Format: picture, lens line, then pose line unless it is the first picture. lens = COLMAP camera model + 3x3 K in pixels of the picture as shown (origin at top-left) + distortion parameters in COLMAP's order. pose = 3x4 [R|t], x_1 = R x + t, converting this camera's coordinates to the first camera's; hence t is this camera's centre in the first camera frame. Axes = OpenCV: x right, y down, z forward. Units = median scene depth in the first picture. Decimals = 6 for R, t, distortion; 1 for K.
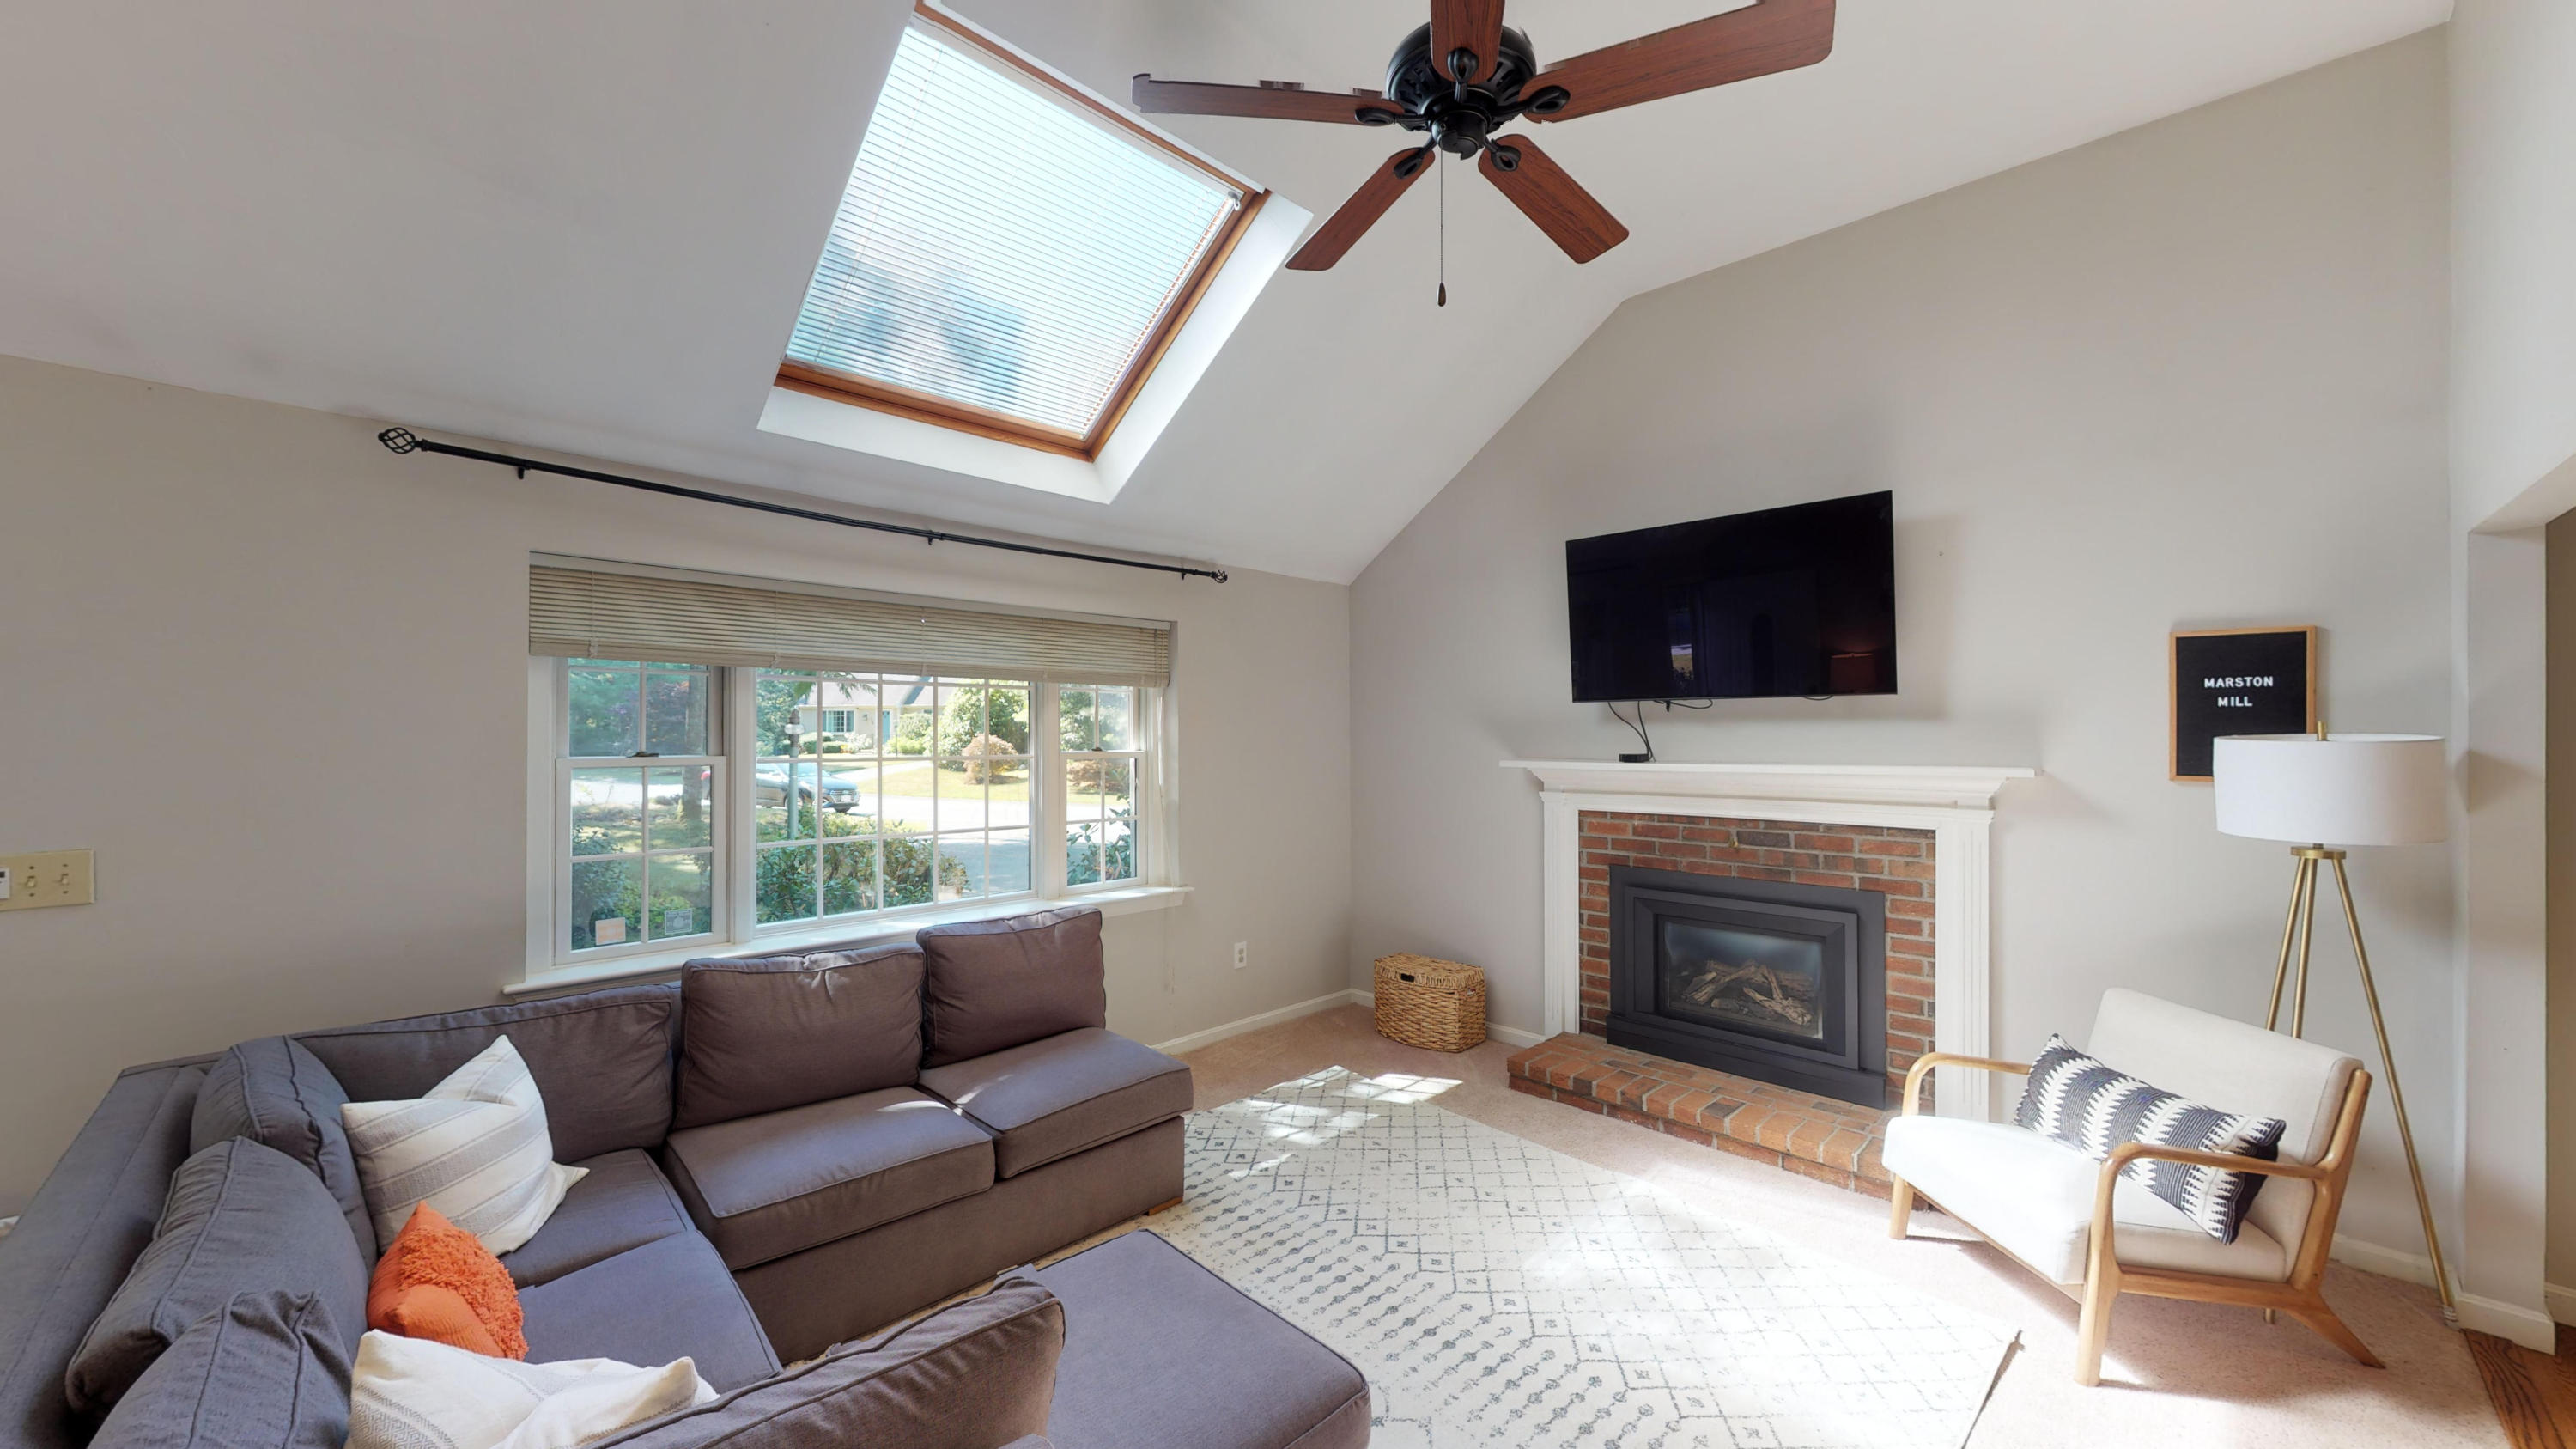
lens RADIAL K [[946.3, 0, 1287.3], [0, 946.3, 730.0], [0, 0, 1]] dist [-0.000805, 0.000138]
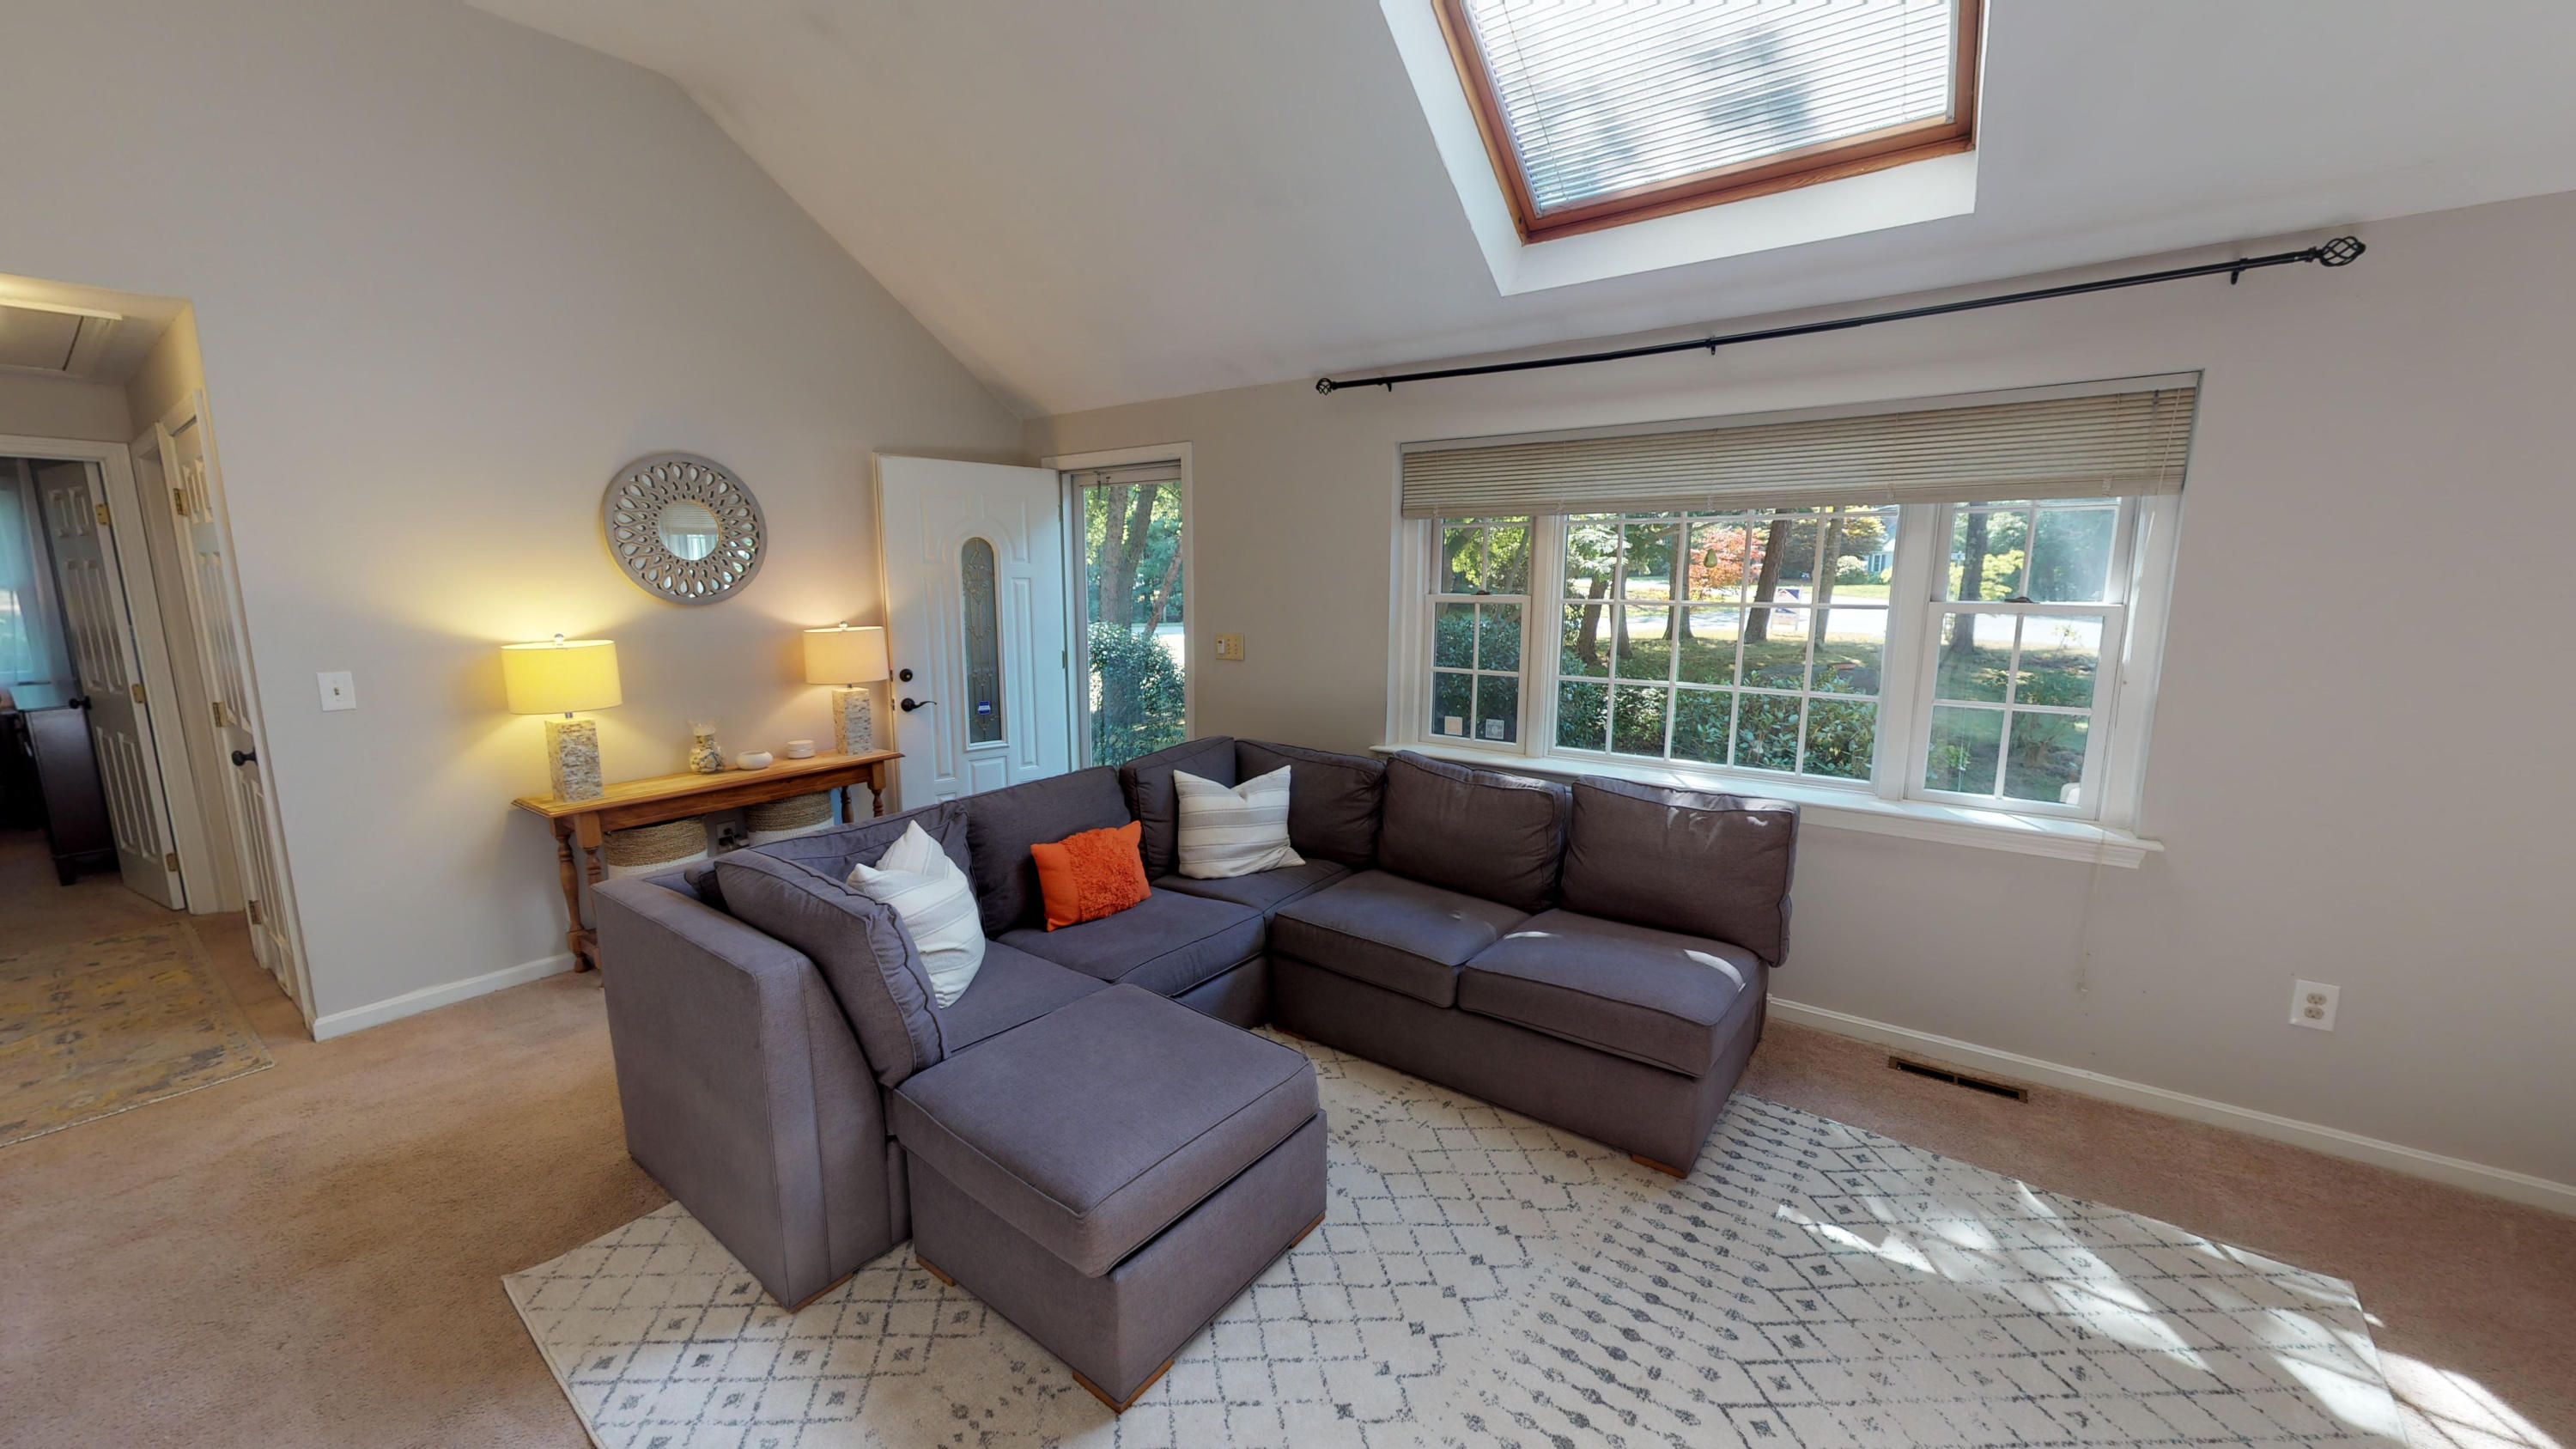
lens RADIAL K [[946.3, 0, 1289.0], [0, 946.3, 729.5], [0, 0, 1]] dist [-0.000805, 0.000138]
pose [[0.142602, 0.157154, -0.977224, 0.498029], [0.004646, 0.987197, 0.159436, 0.003066], [0.989769, -0.027276, 0.140046, 0.520756]]
